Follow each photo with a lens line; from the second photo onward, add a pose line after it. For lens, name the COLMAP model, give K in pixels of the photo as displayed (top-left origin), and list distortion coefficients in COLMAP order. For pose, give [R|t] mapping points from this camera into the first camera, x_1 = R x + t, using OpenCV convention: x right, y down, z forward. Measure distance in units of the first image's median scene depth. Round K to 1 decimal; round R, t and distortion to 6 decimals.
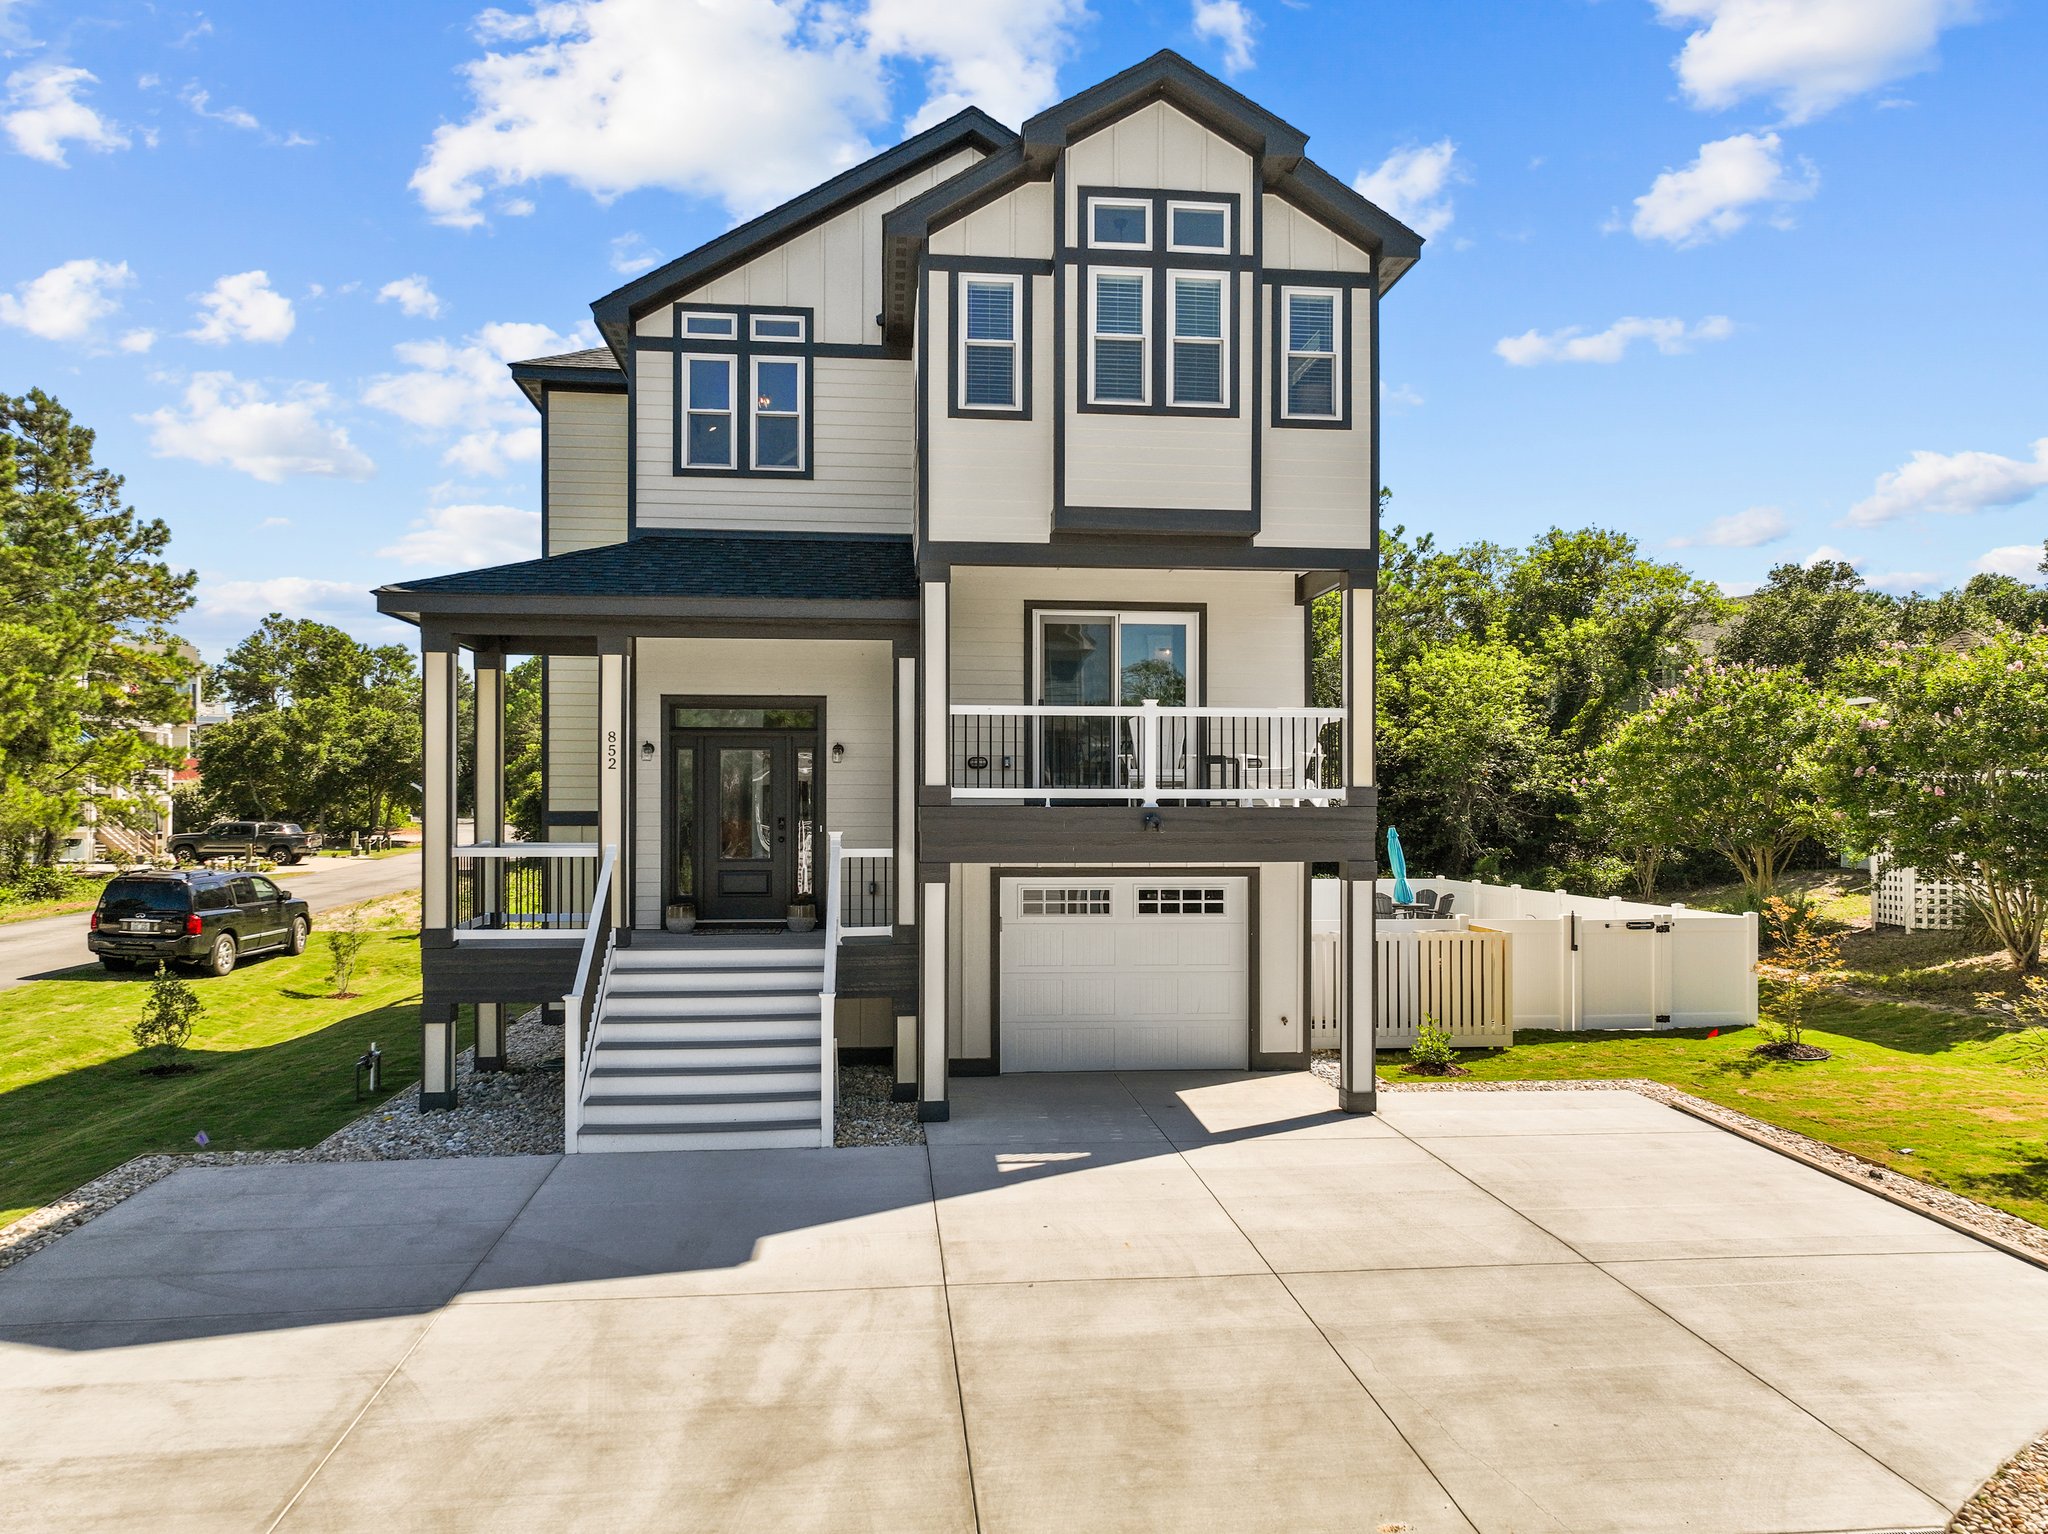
lens RADIAL K [[1431.8, 0, 1027.7], [0, 1431.8, 780.7], [0, 0, 1]] dist [0.009433, 0.004113]
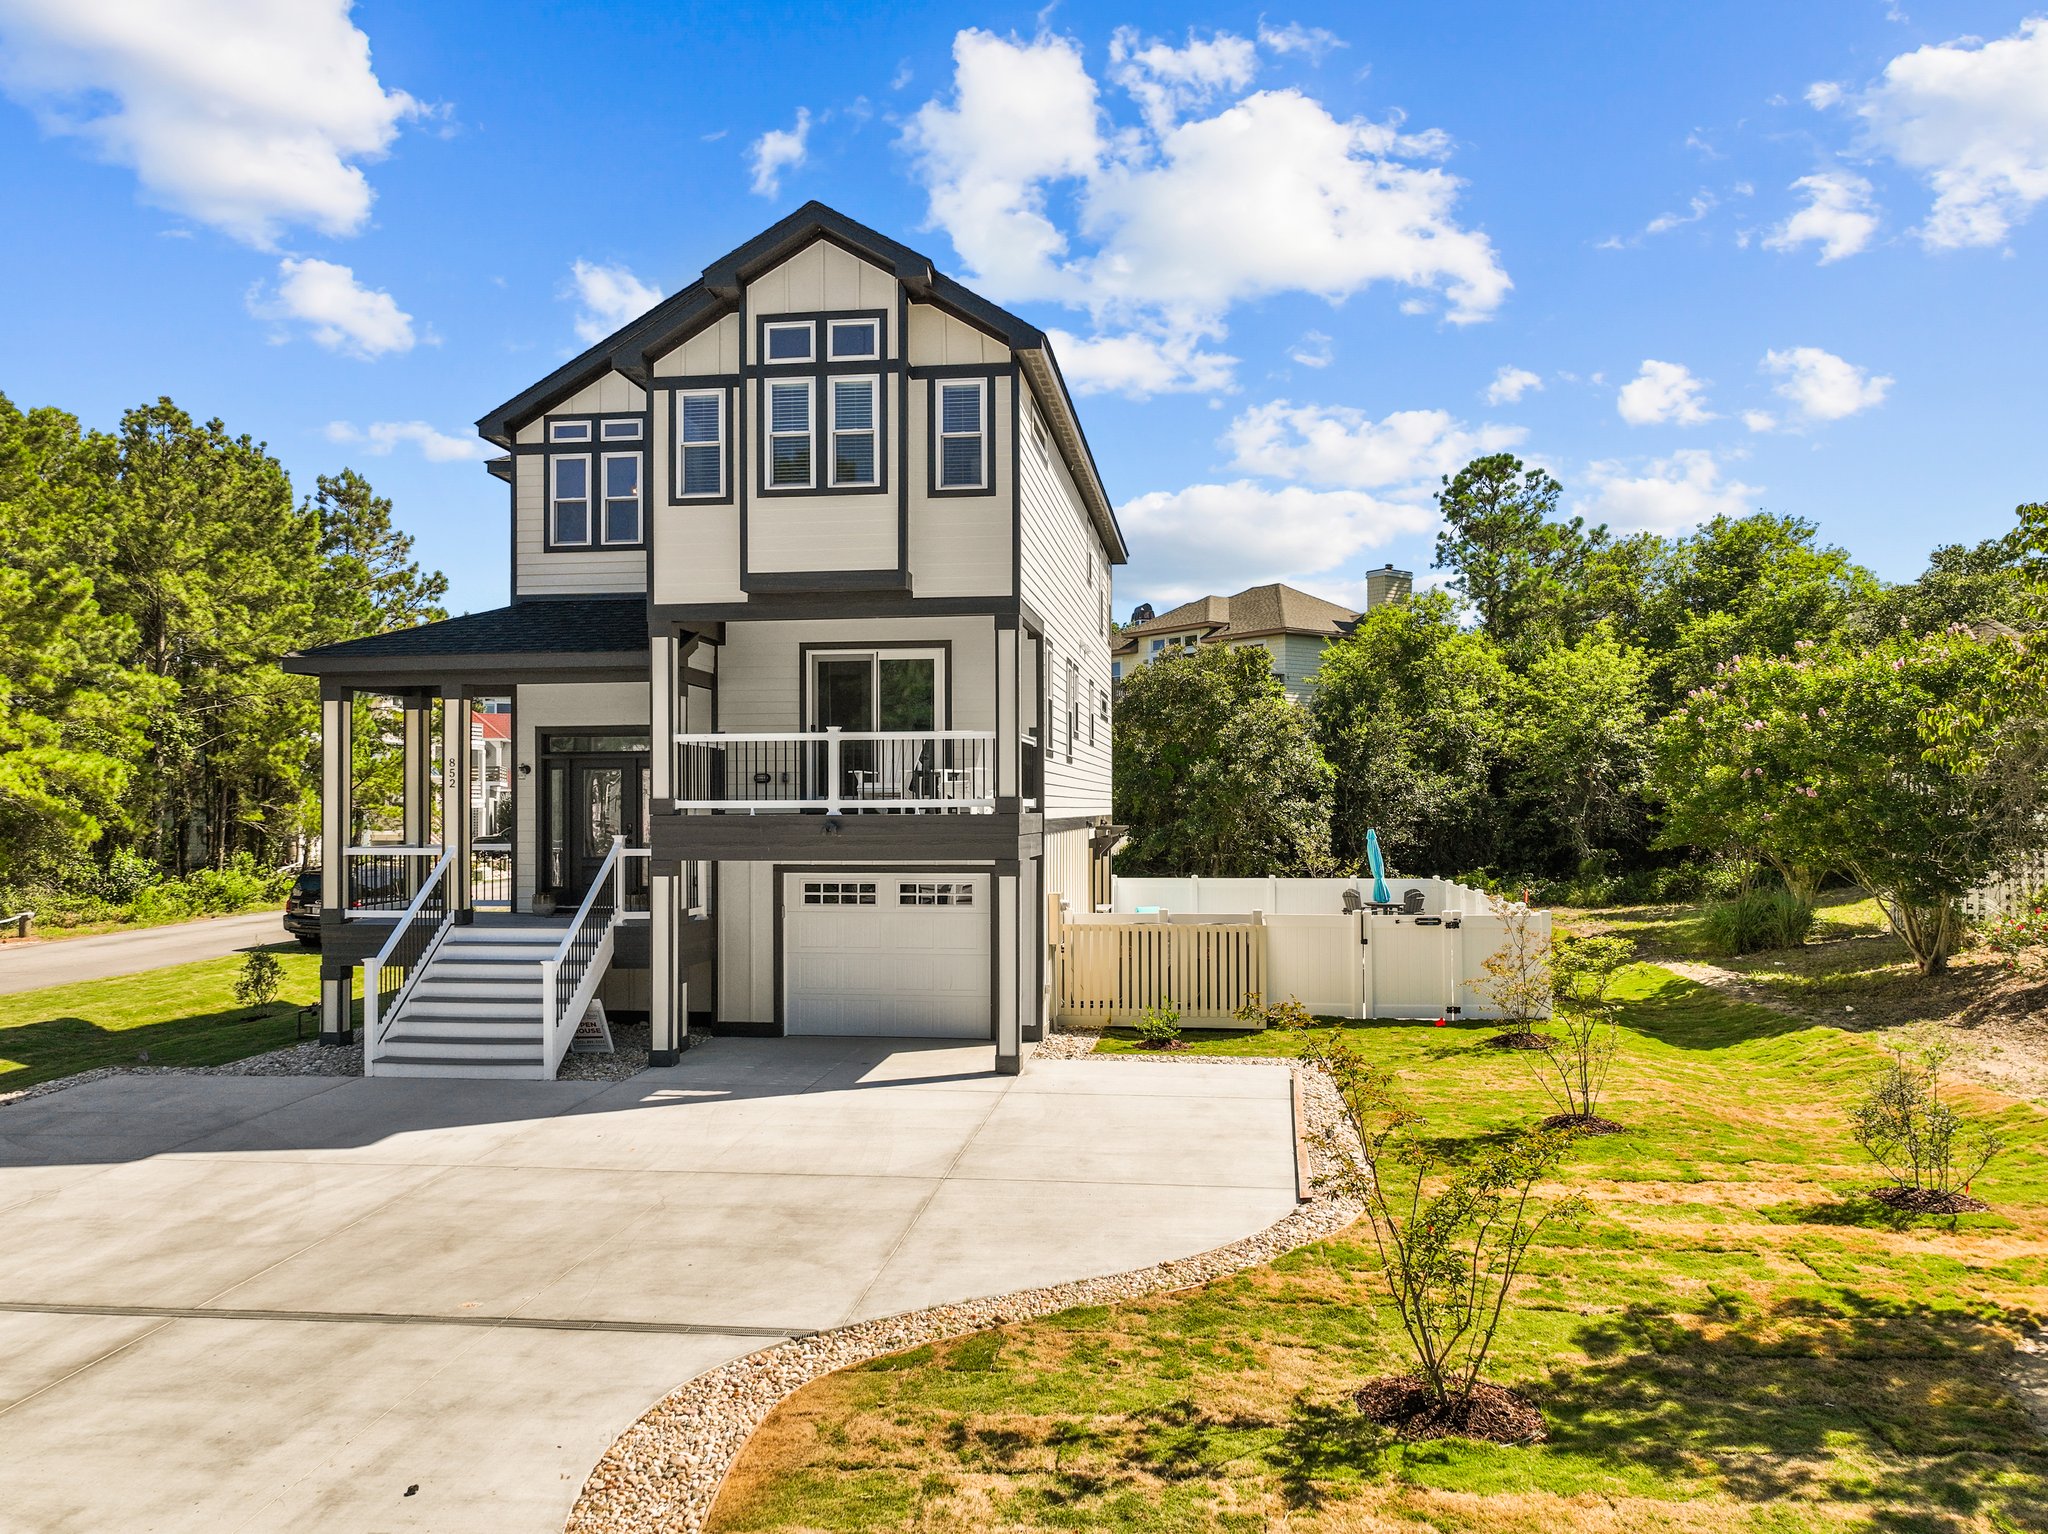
lens RADIAL K [[1431.8, 0, 1023.1], [0, 1431.8, 769.2], [0, 0, 1]] dist [0.009433, 0.004113]
pose [[0.972343, -0.011940, -0.233254, 0.520499], [0.009891, 0.999902, -0.009950, -0.006906], [0.233350, 0.007368, 0.972365, -0.143046]]
